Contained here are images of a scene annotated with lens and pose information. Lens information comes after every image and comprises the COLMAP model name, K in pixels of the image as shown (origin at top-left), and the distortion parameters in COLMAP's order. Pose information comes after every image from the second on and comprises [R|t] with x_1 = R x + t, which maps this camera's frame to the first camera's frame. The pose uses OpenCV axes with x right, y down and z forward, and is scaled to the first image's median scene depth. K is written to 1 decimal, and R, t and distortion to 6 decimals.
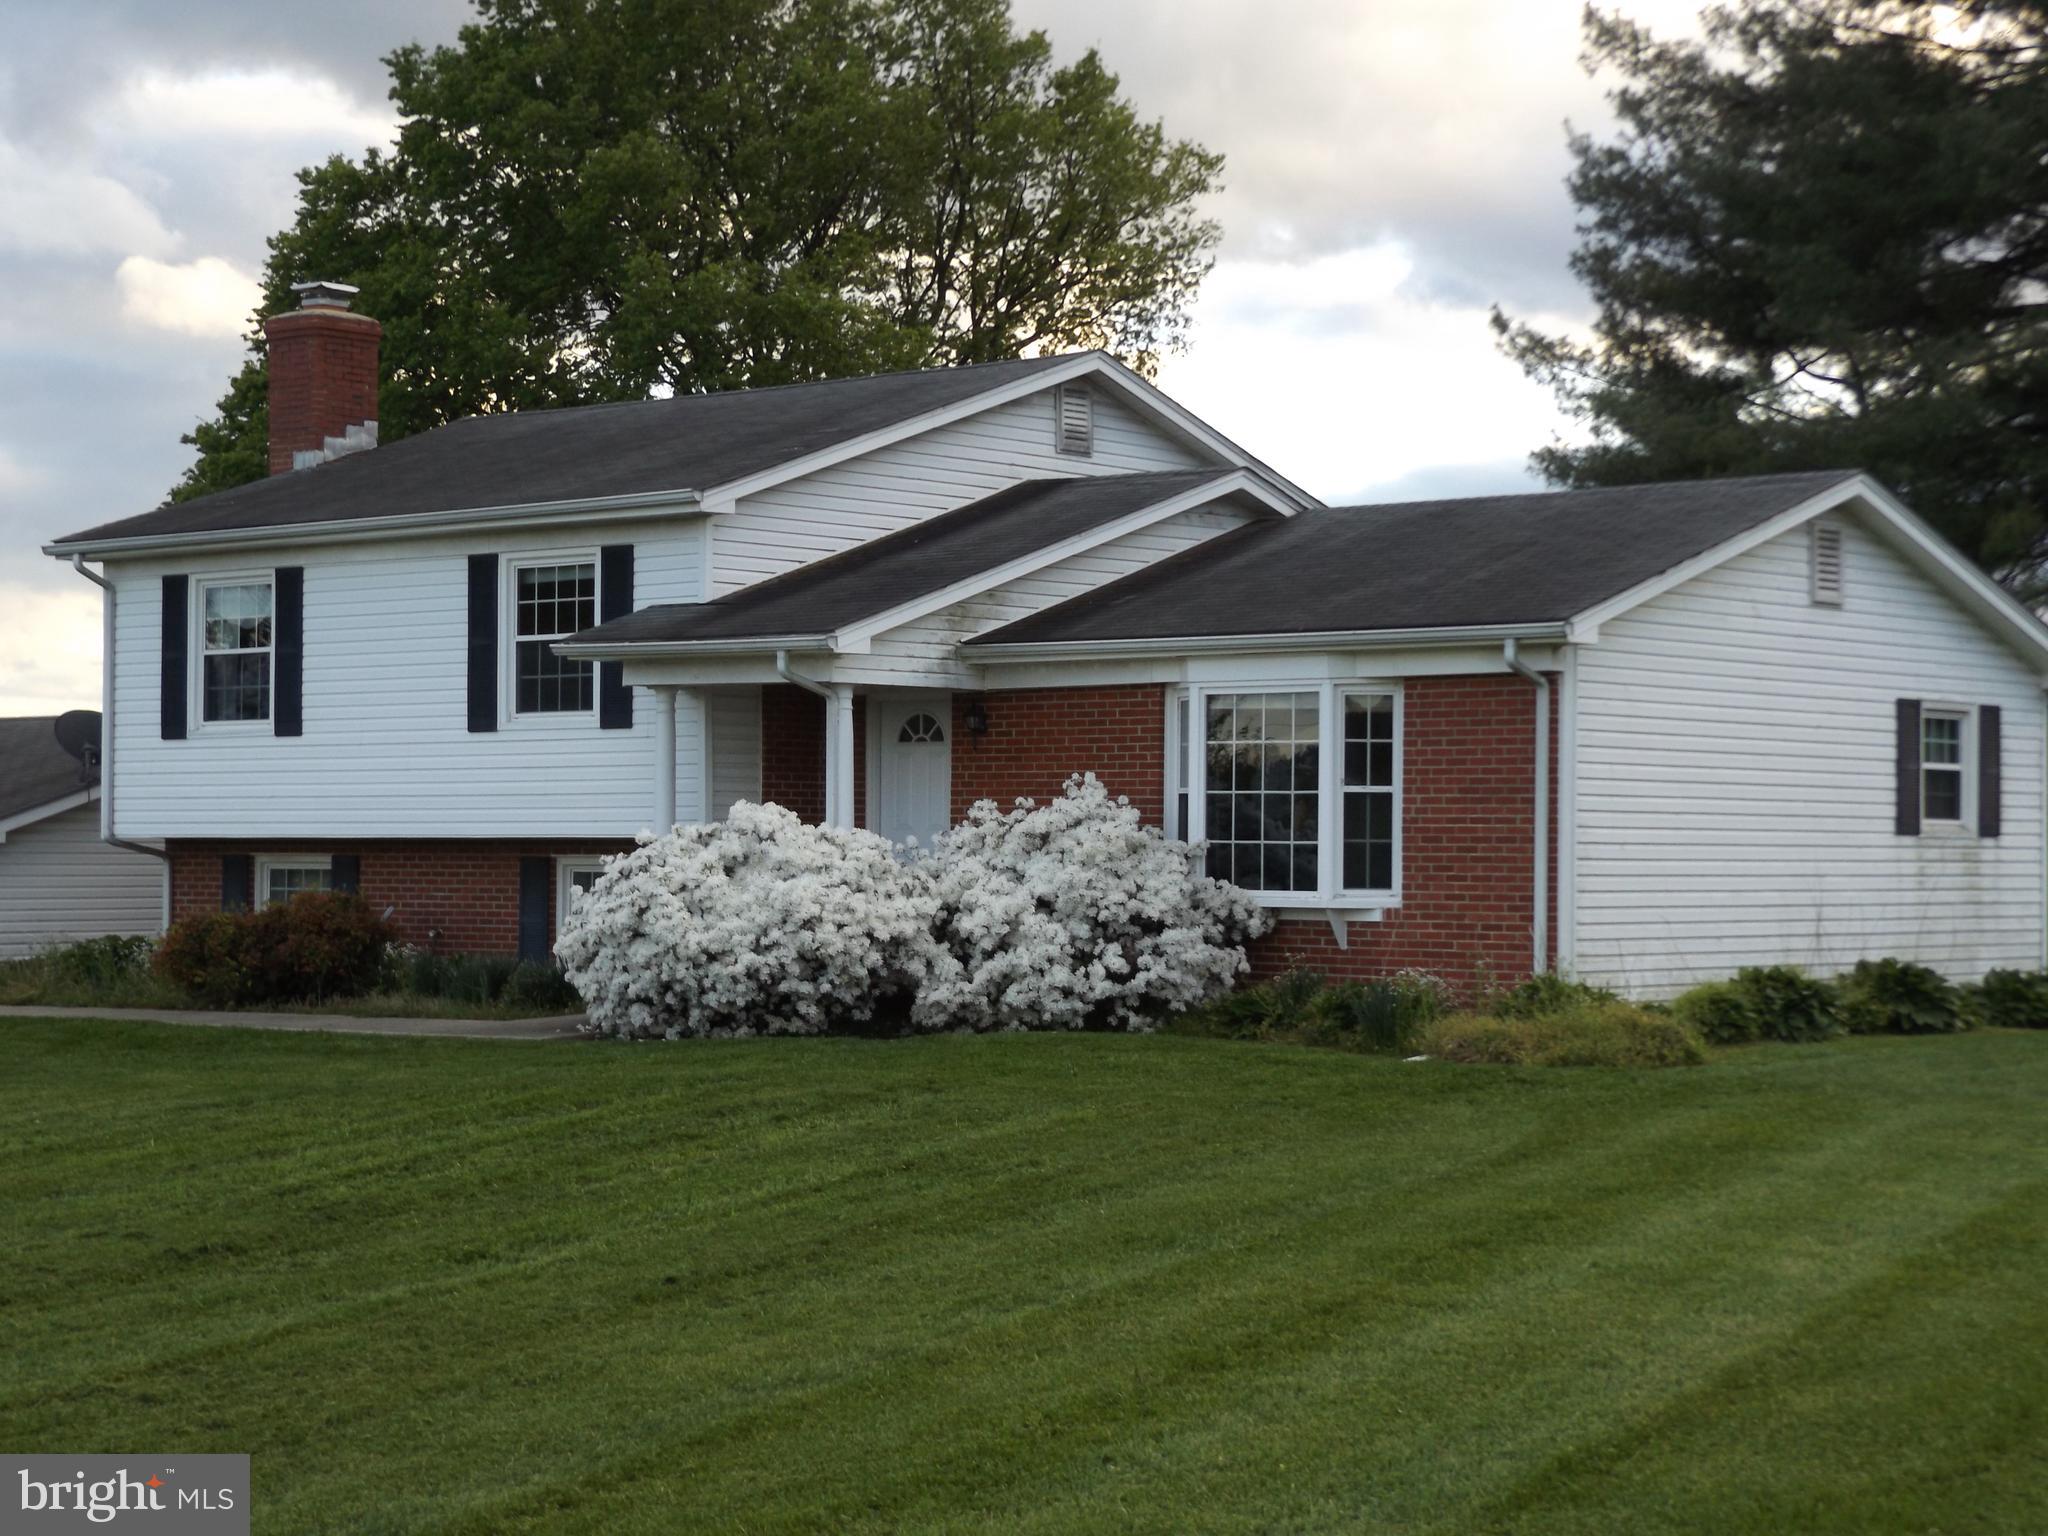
lens RADIAL K [[3724.8, 0, 1024.0], [0, 3724.8, 768.0], [0, 0, 1]] dist [0.196037, -0.067716]
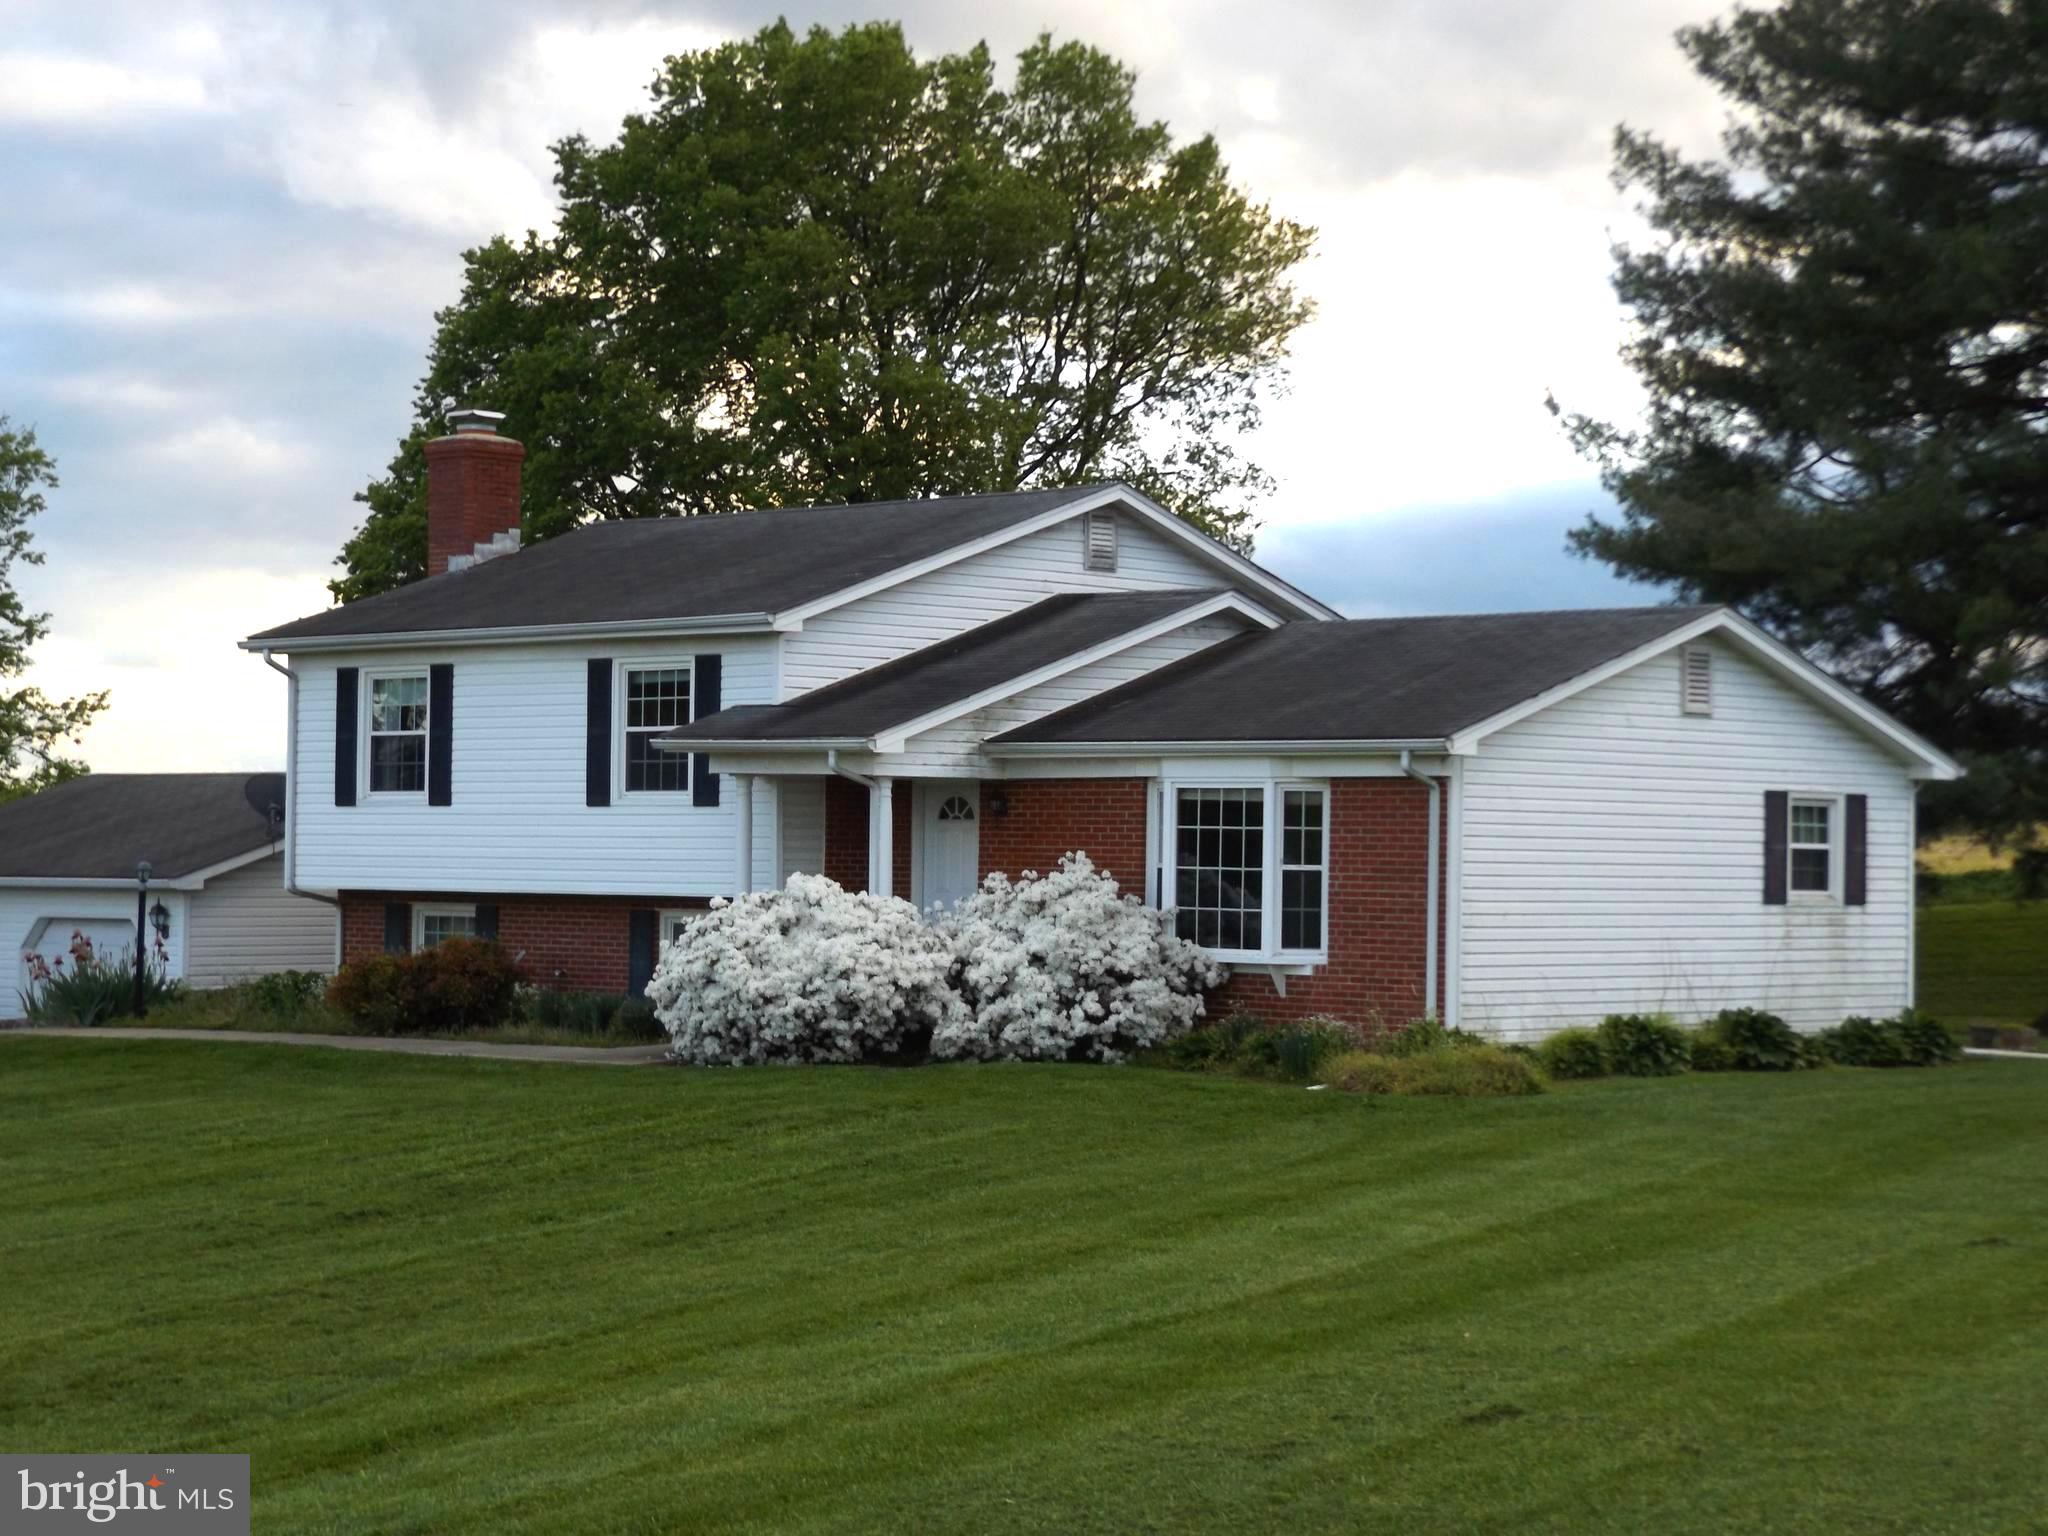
lens RADIAL K [[4049.8, 0, 1024.0], [0, 4049.8, 768.0], [0, 0, 1]] dist [0.293633, -0.612716]
pose [[0.998300, 0.005476, -0.058019, 0.076209], [-0.005370, 0.999984, 0.001982, -0.028671], [0.058029, -0.001667, 0.998313, -0.333674]]
